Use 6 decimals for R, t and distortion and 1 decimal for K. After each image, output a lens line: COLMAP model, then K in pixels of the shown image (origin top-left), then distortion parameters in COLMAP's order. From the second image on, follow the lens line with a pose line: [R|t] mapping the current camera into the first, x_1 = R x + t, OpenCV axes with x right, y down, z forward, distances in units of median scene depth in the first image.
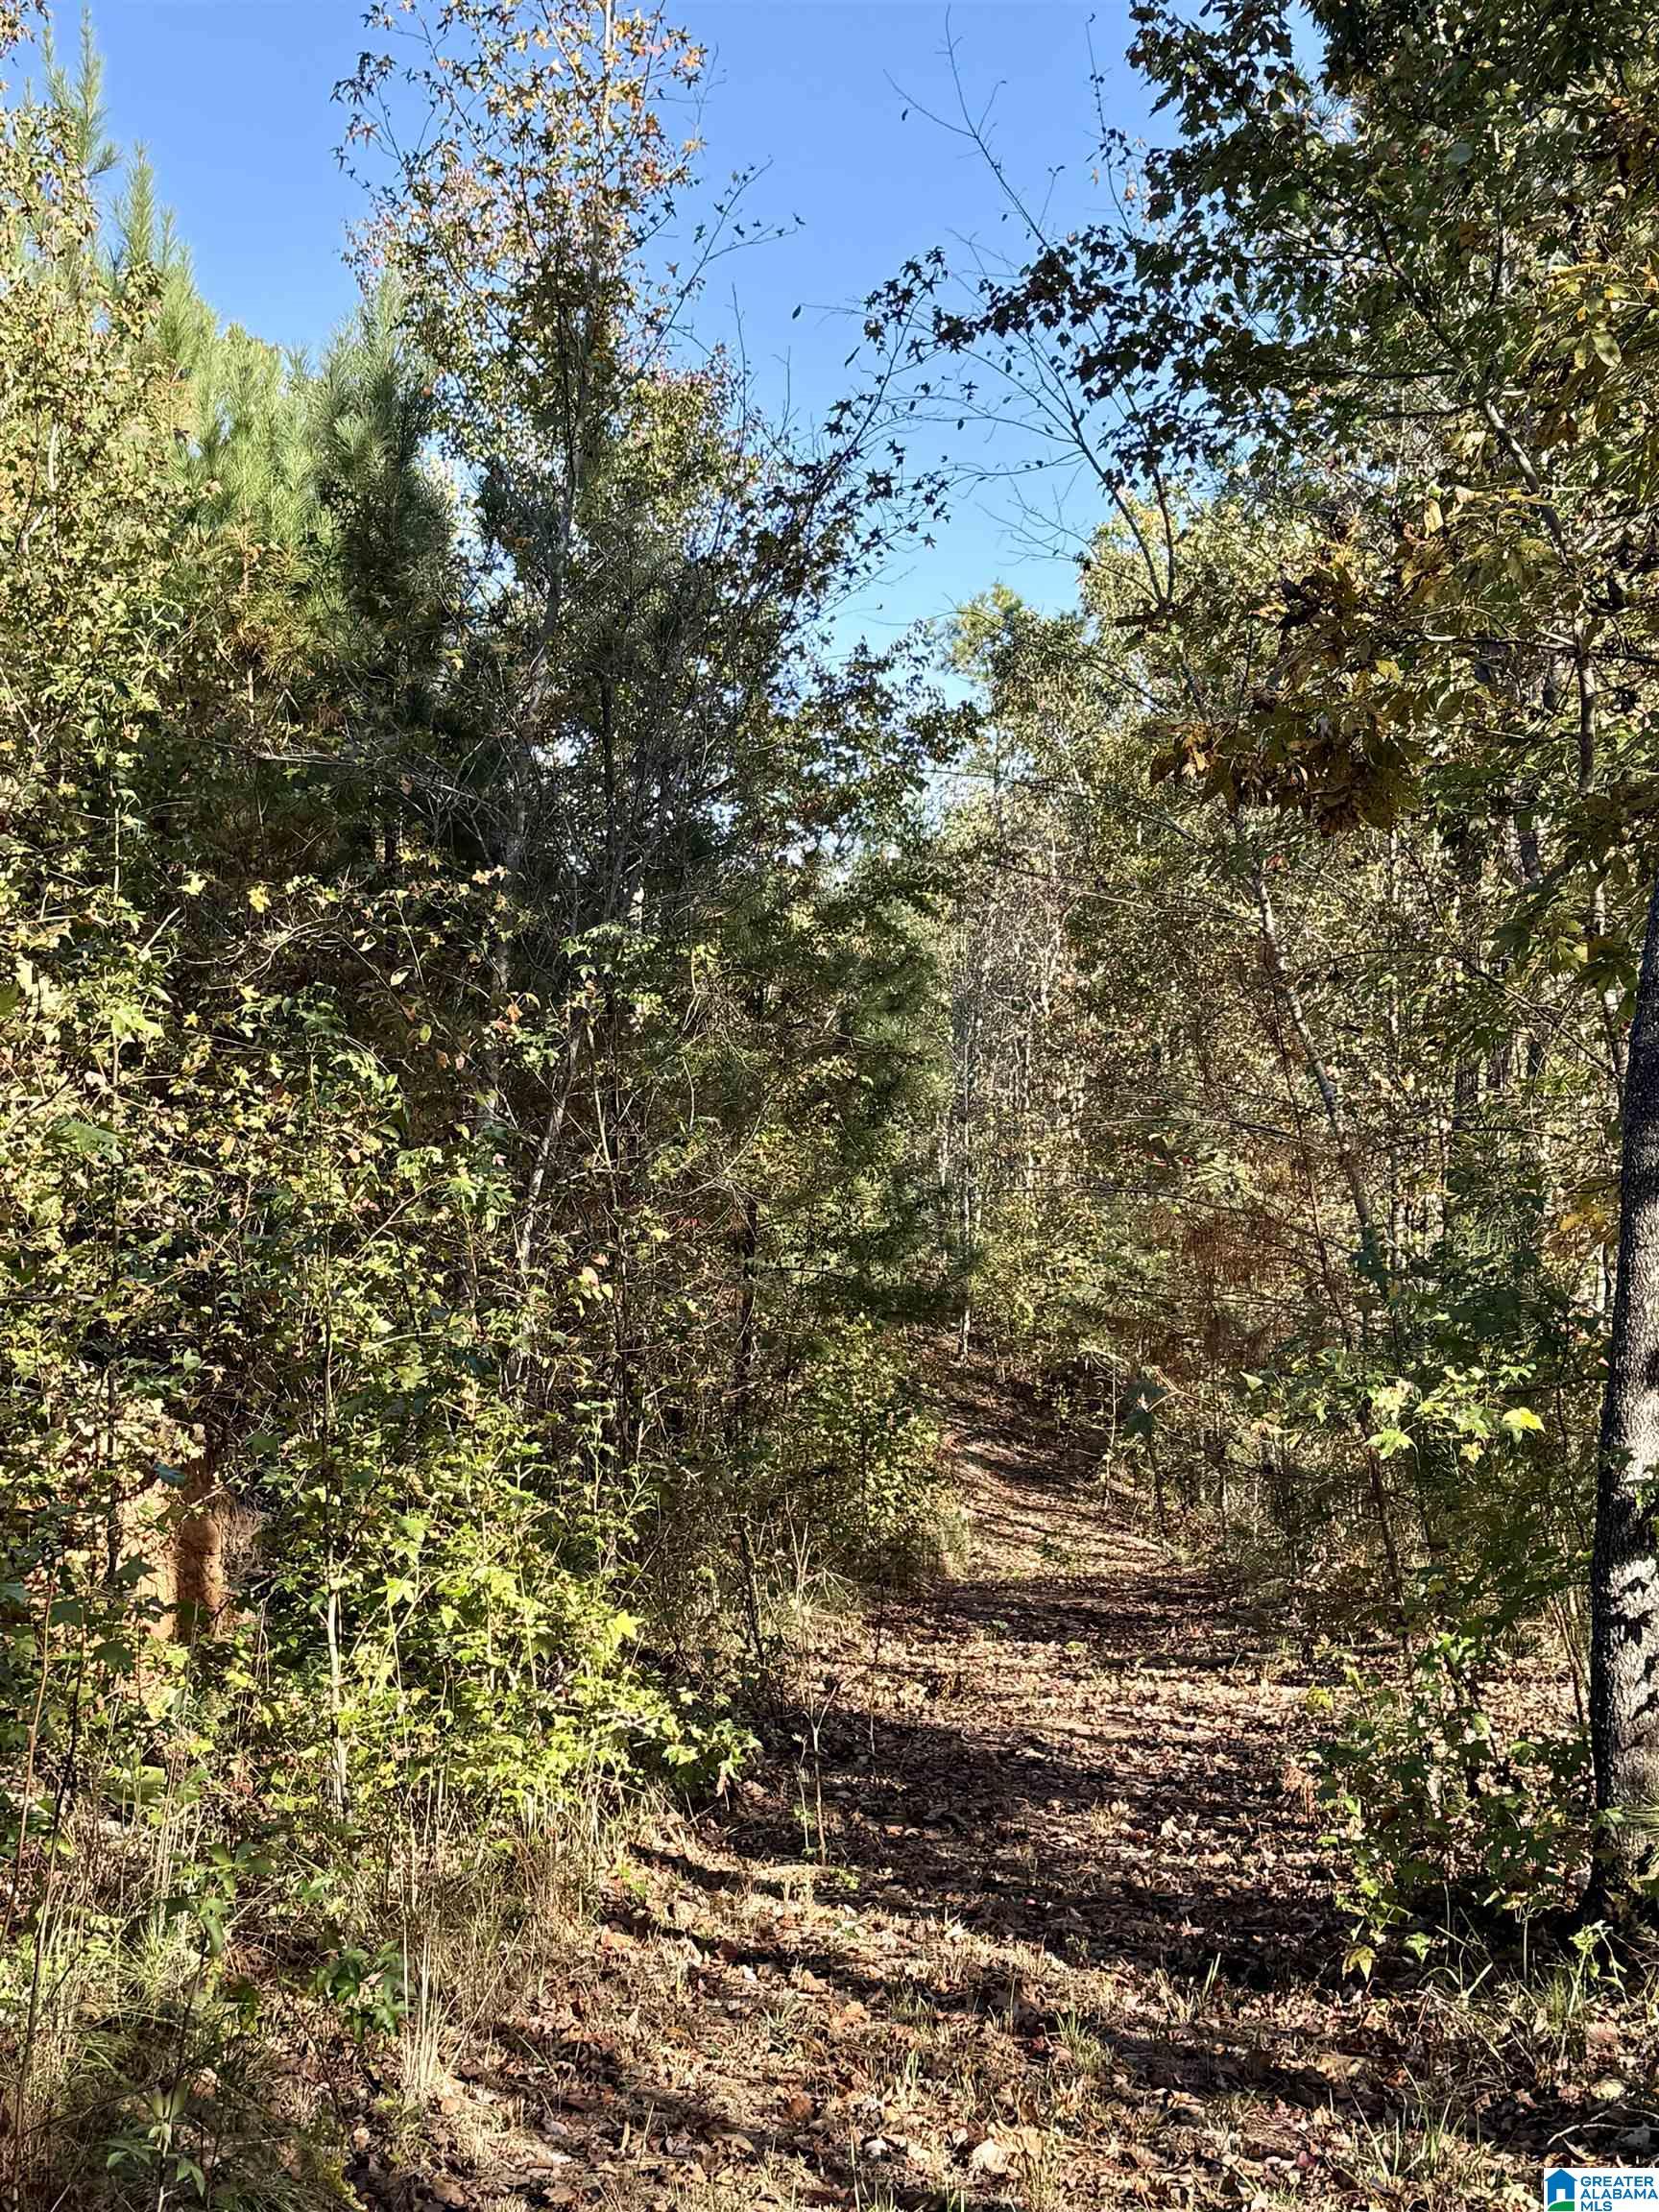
lens RADIAL K [[2961.8, 0, 829.5], [0, 2961.8, 1106.0], [0, 0, 1]] dist [0.304280, -0.013676]
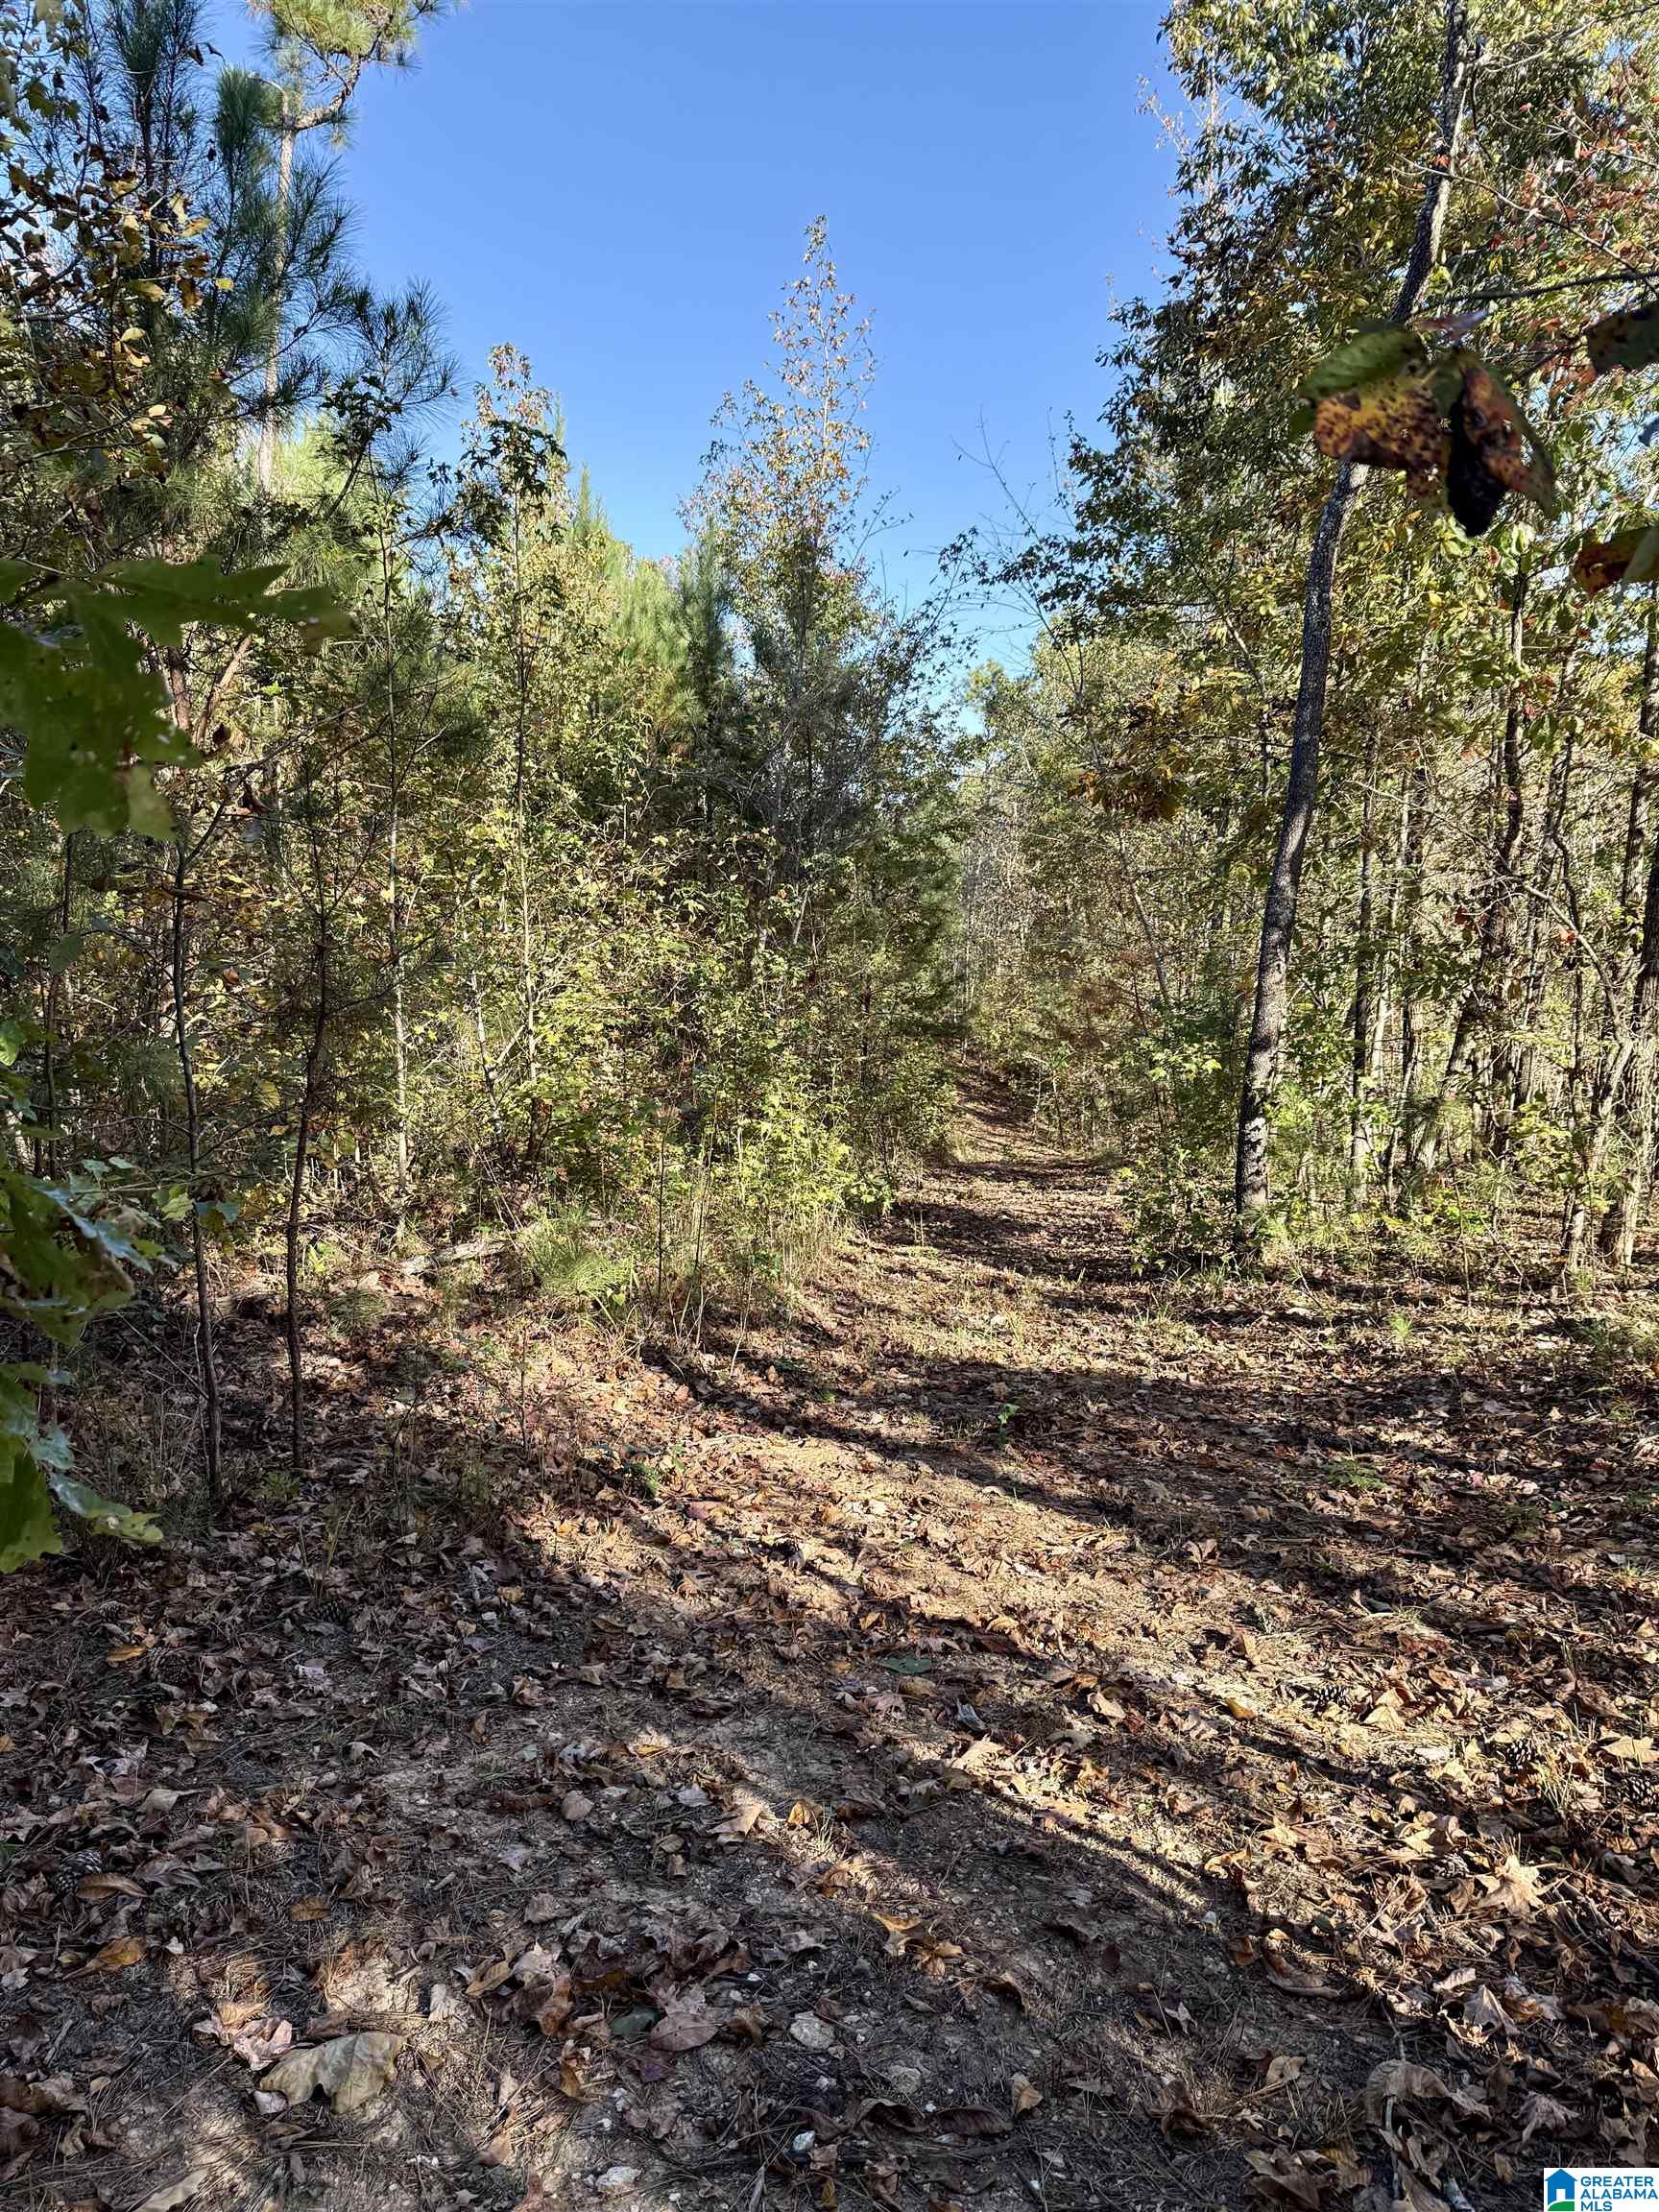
lens RADIAL K [[1632.3, 0, 829.5], [0, 1632.3, 1106.0], [0, 0, 1]] dist [0.222475, -0.000386]
pose [[0.999535, 0.010101, -0.028756, -0.028988], [-0.007028, 0.994446, 0.105010, -0.001391], [0.029657, -0.104759, 0.994055, -0.221334]]
